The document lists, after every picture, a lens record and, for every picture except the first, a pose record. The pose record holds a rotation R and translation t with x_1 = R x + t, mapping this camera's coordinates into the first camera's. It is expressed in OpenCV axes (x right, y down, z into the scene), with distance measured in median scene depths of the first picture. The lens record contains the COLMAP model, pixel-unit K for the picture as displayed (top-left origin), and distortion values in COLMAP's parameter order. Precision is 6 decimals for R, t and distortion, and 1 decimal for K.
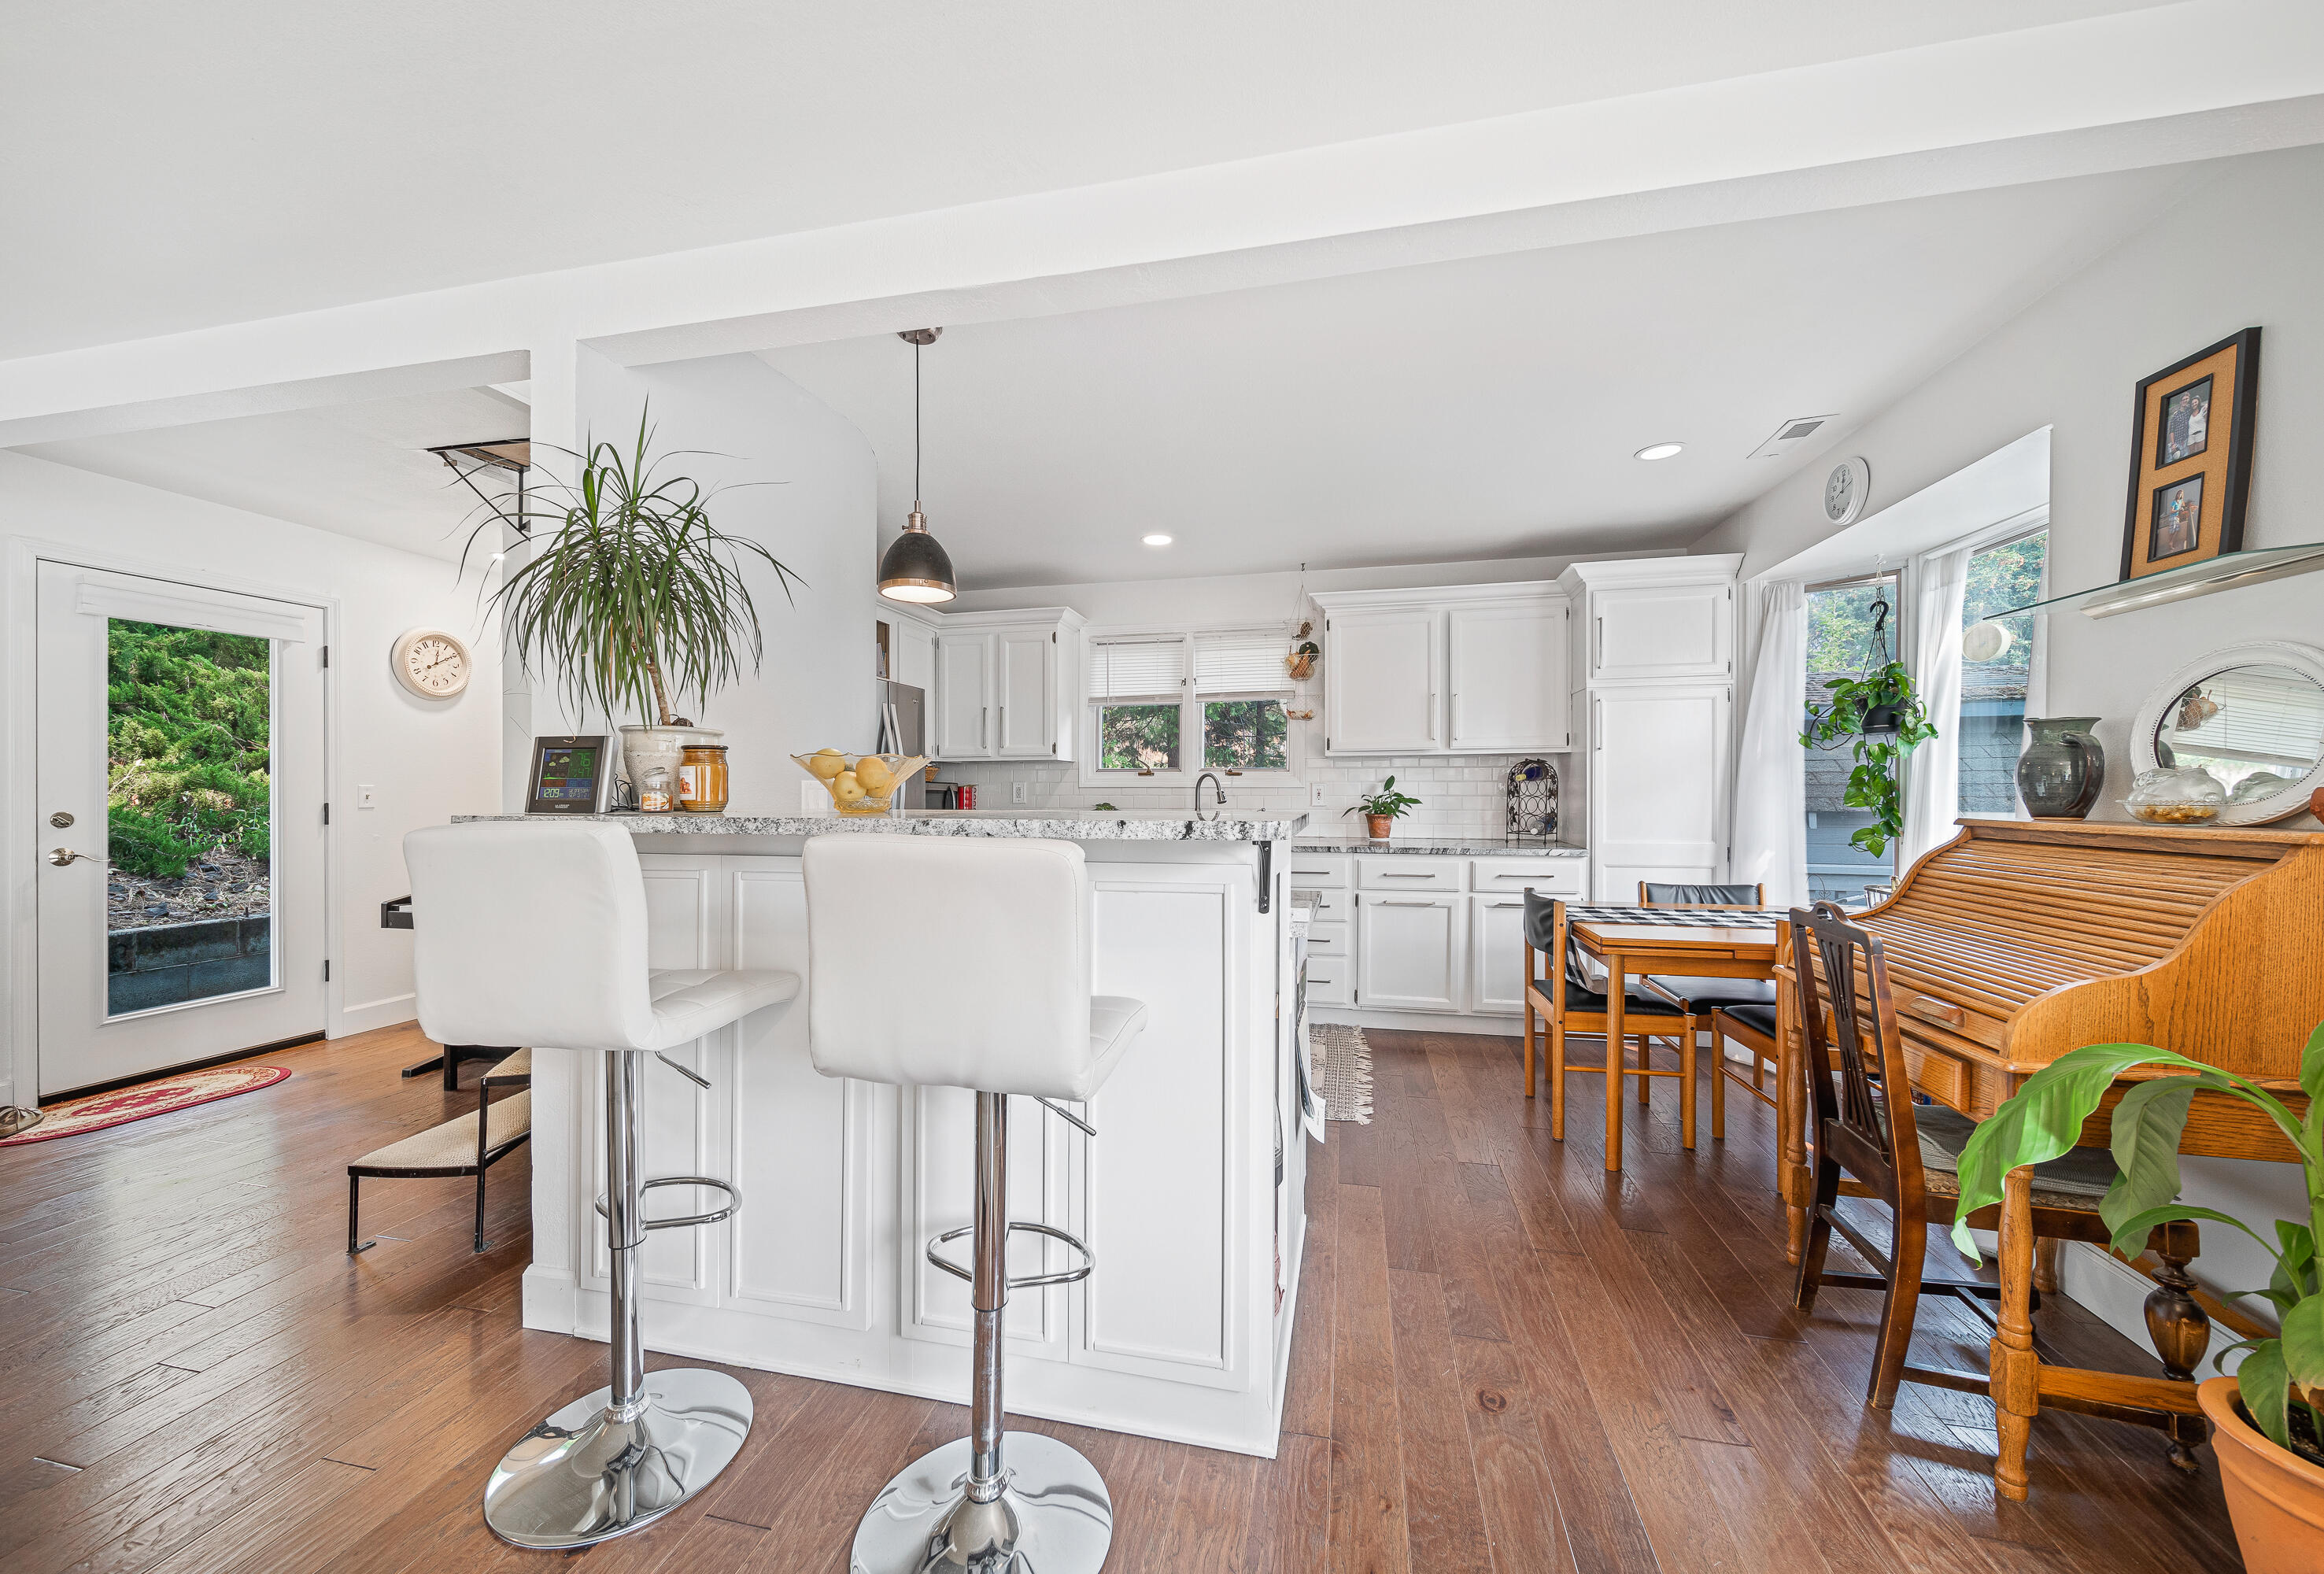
lens RADIAL K [[849.9, 0, 1160.9], [0, 849.9, 791.2], [0, 0, 1]] dist [-0.001318, -0.000089]
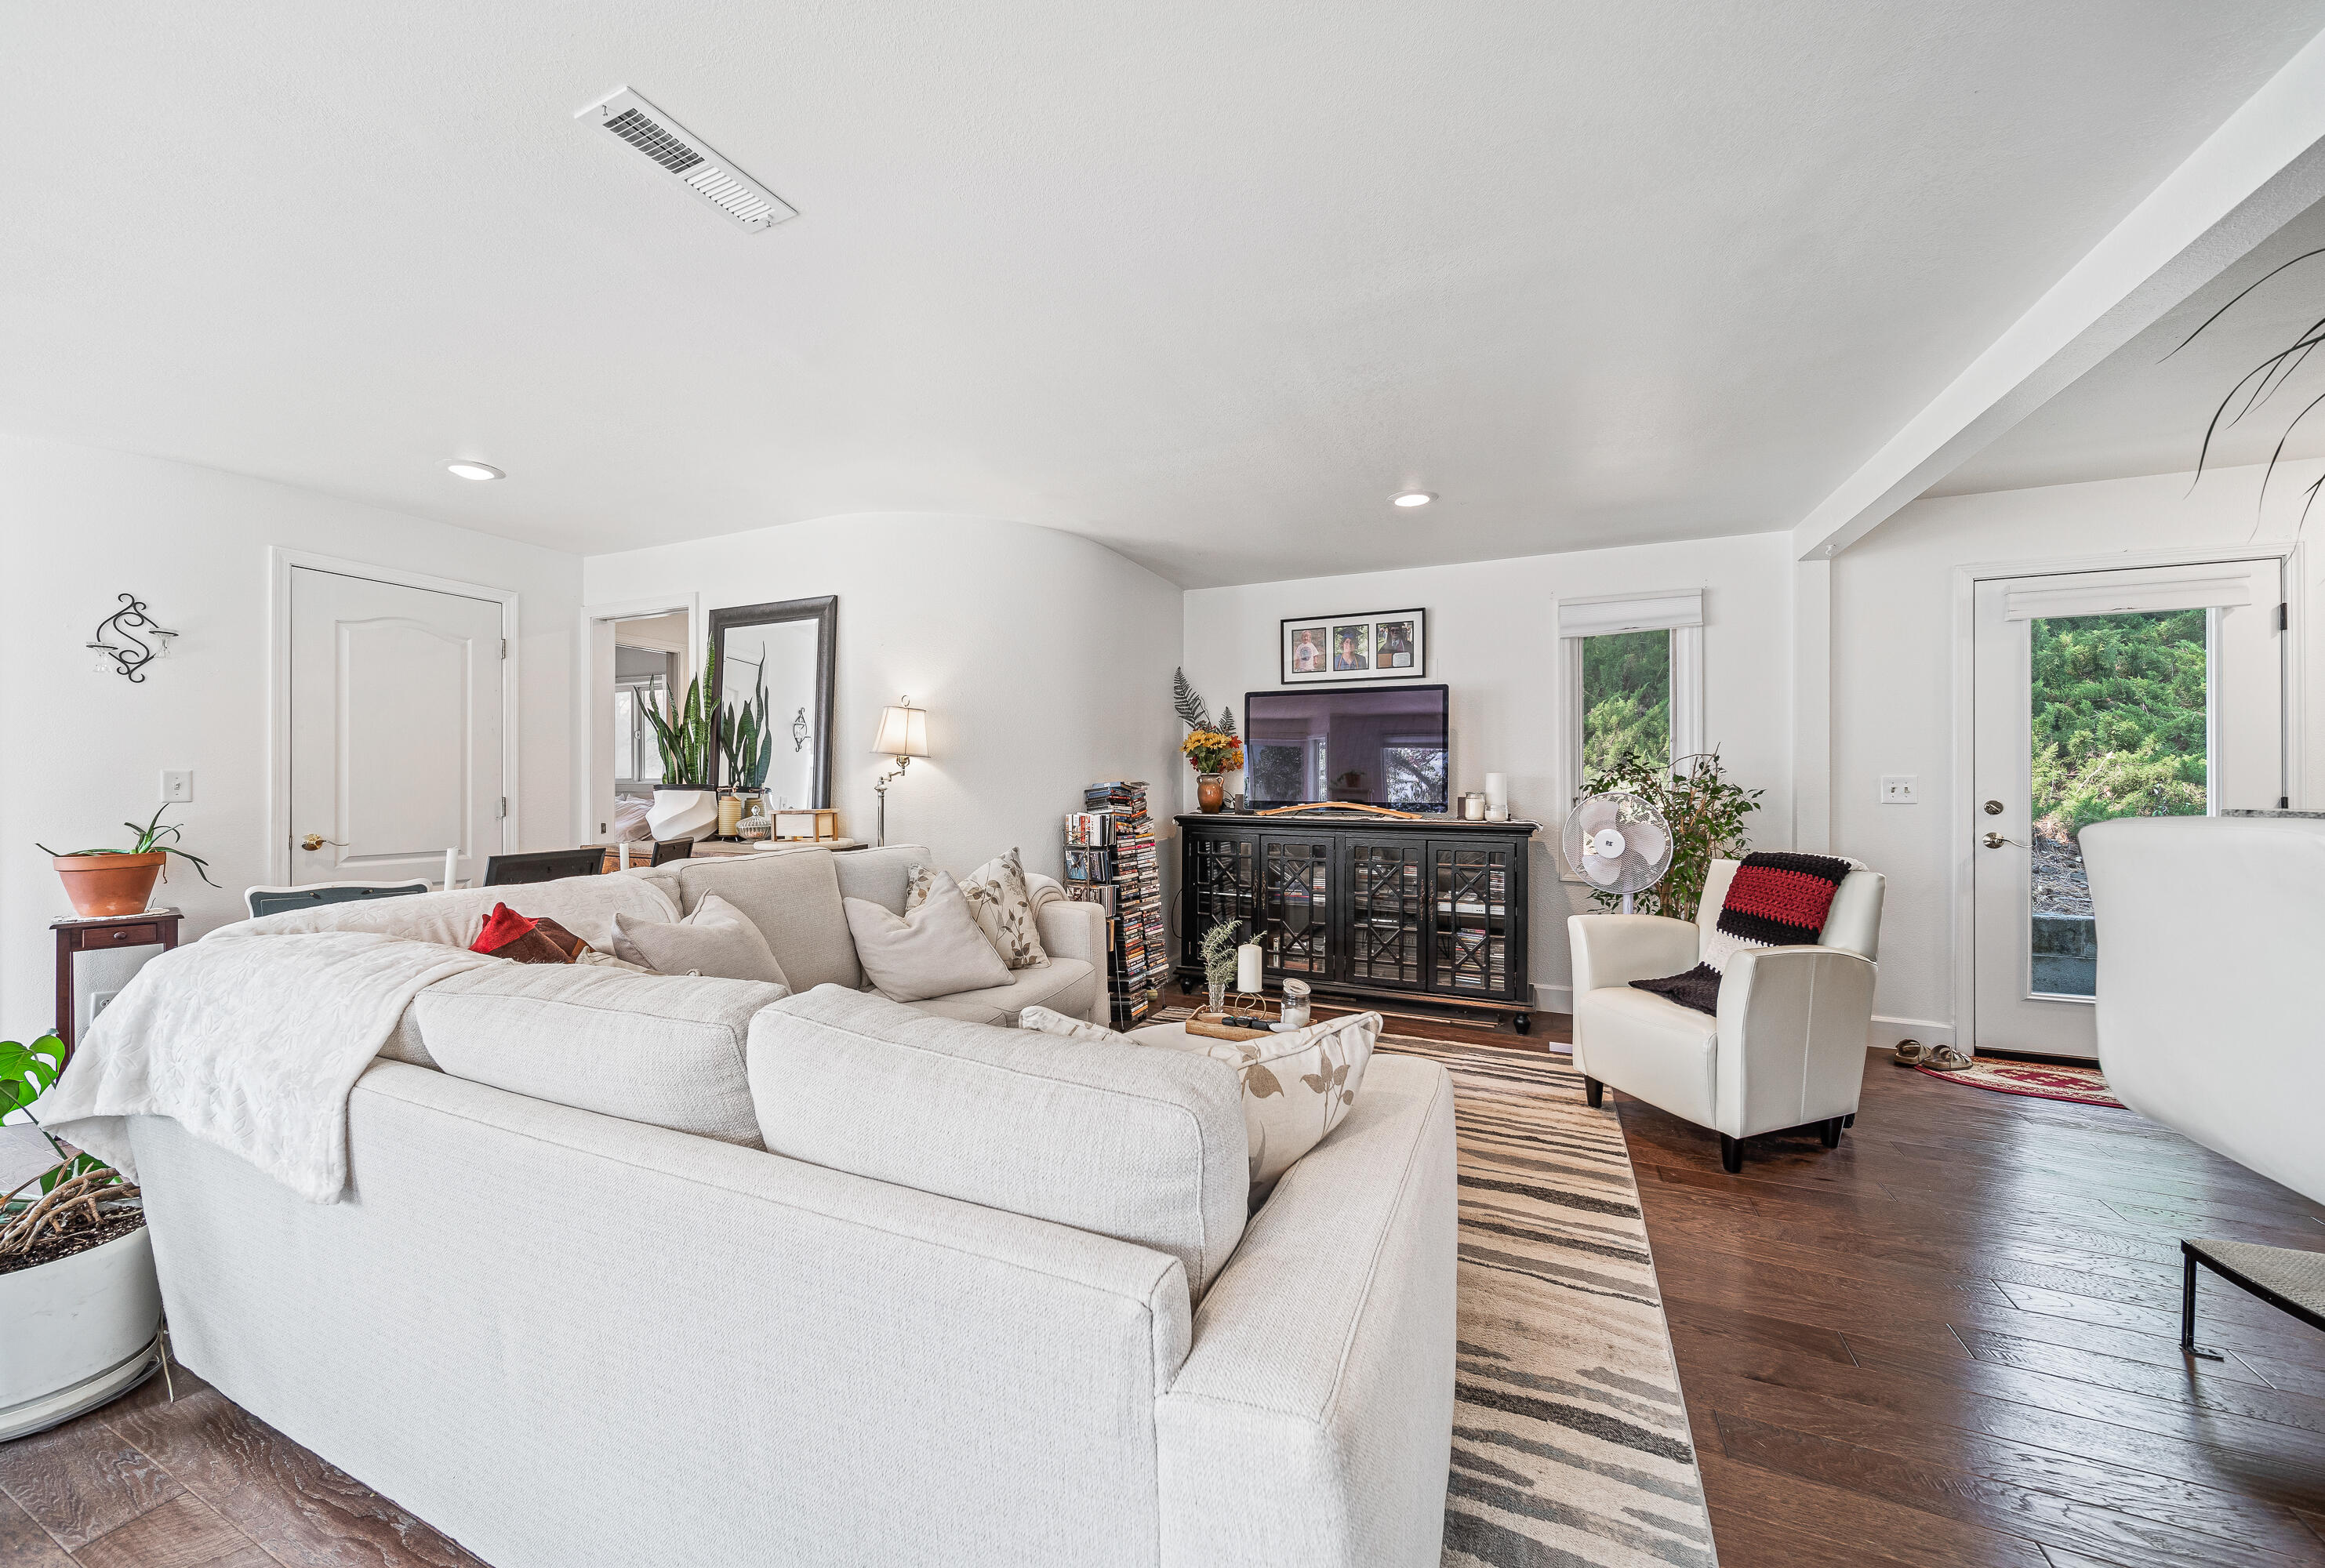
lens RADIAL K [[850.2, 0, 1163.6], [0, 850.2, 785.8], [0, 0, 1]] dist [-0.001318, -0.000089]
pose [[-0.195644, 0.004222, -0.980666, 0.020407], [-0.003980, 0.999979, 0.005099, 0.002741], [0.980667, 0.004901, -0.195623, 0.116407]]
